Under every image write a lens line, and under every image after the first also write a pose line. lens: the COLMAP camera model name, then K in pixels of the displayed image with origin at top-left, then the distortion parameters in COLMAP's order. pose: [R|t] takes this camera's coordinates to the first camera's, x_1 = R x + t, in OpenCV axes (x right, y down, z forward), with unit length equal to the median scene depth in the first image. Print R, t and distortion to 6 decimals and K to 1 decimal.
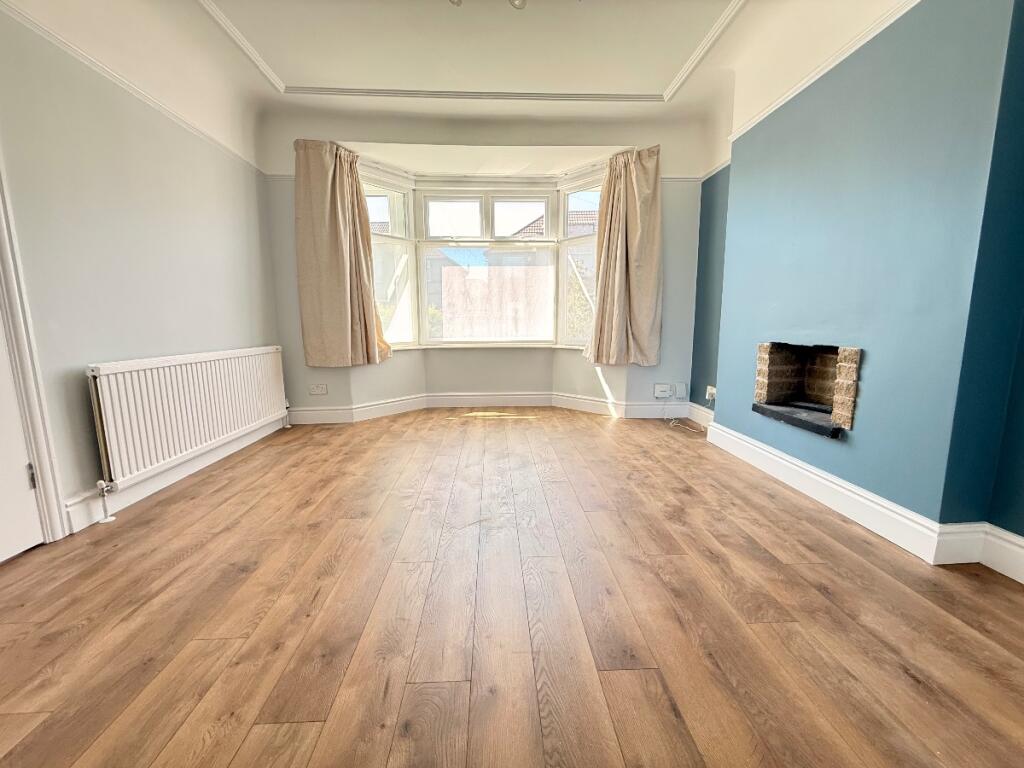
lens RADIAL K [[408.7, 0, 509.9], [0, 408.7, 388.2], [0, 0, 1]] dist [-0.002866, 0.000095]
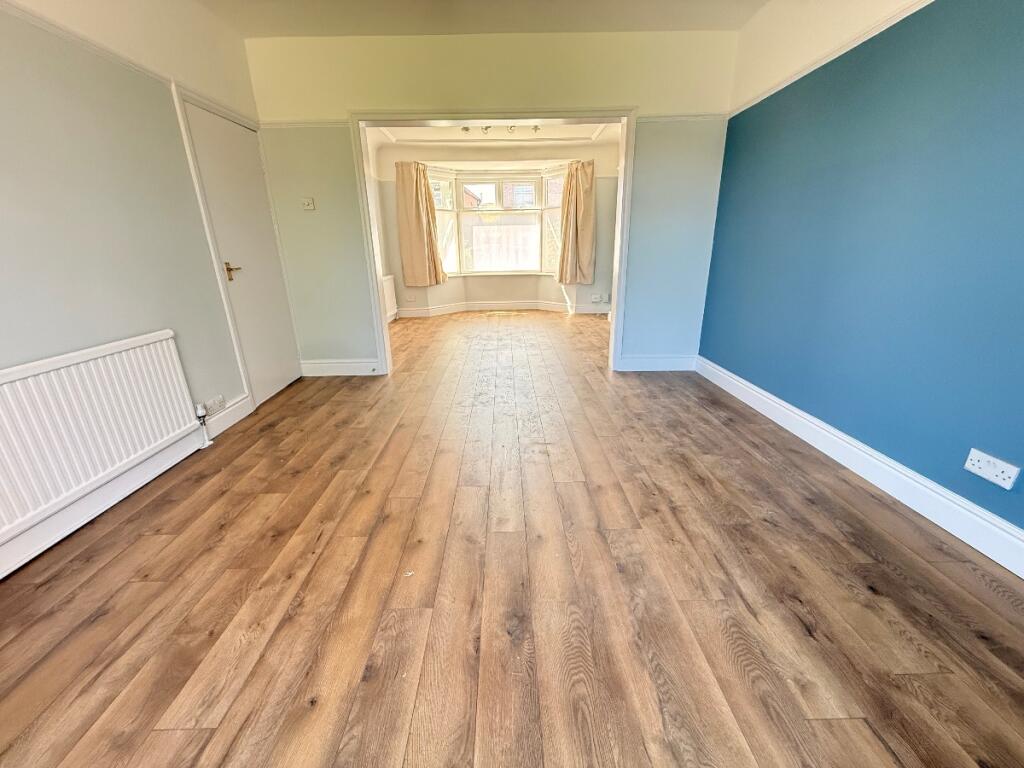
lens RADIAL K [[408.7, 0, 511.2], [0, 408.7, 380.1], [0, 0, 1]] dist [-0.002866, 0.000095]
pose [[0.999514, -0.001768, -0.031118, 0.049482], [0.006636, 0.987567, 0.157061, 0.077078], [0.030454, -0.157191, 0.987099, -0.866719]]
